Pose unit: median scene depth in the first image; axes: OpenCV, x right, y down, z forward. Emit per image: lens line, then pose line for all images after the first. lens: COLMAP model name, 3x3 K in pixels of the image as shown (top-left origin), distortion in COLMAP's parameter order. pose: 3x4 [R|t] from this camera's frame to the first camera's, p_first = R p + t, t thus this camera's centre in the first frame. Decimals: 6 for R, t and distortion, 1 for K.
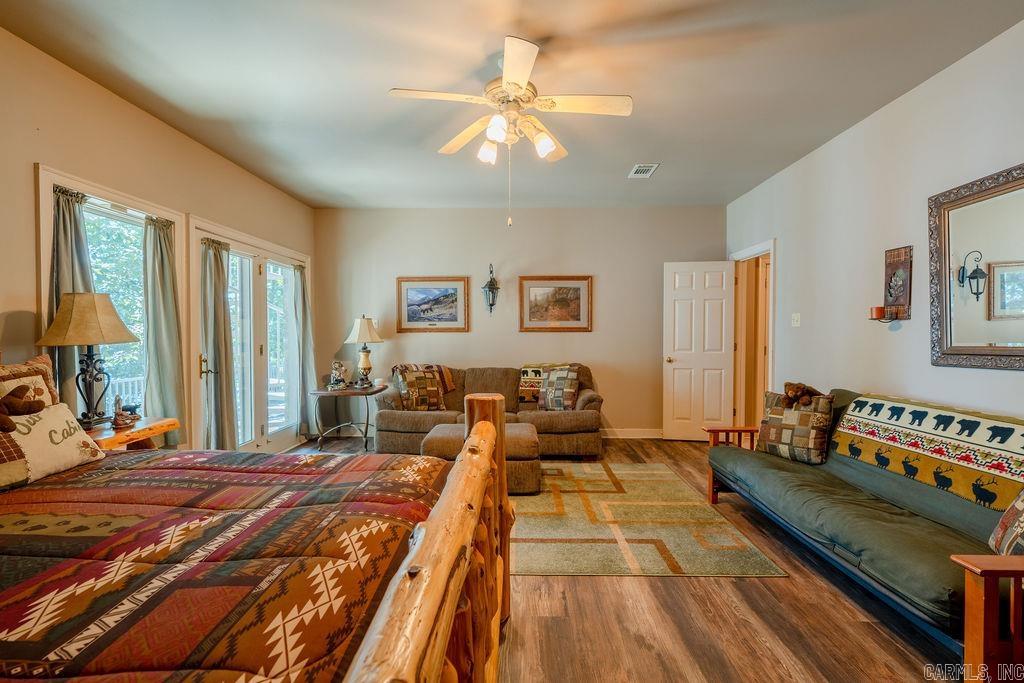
lens RADIAL K [[458.7, 0, 512.5], [0, 458.7, 342.7], [0, 0, 1]] dist [-0.006874, 0.004171]
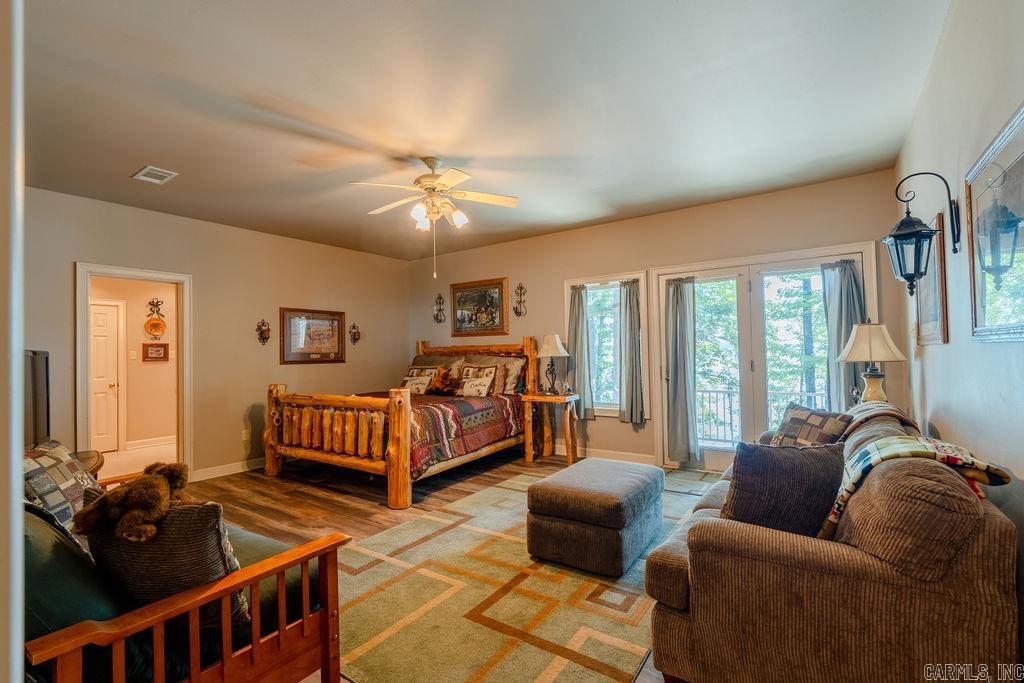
lens RADIAL K [[460.5, 0, 512.7], [0, 460.5, 343.4], [0, 0, 1]] dist [-0.013228, 0.006616]
pose [[-0.556033, -0.002365, -0.831157, 0.781972], [-0.000237, 0.999996, -0.002687, -0.041864], [0.831160, -0.001297, -0.556032, 1.511279]]
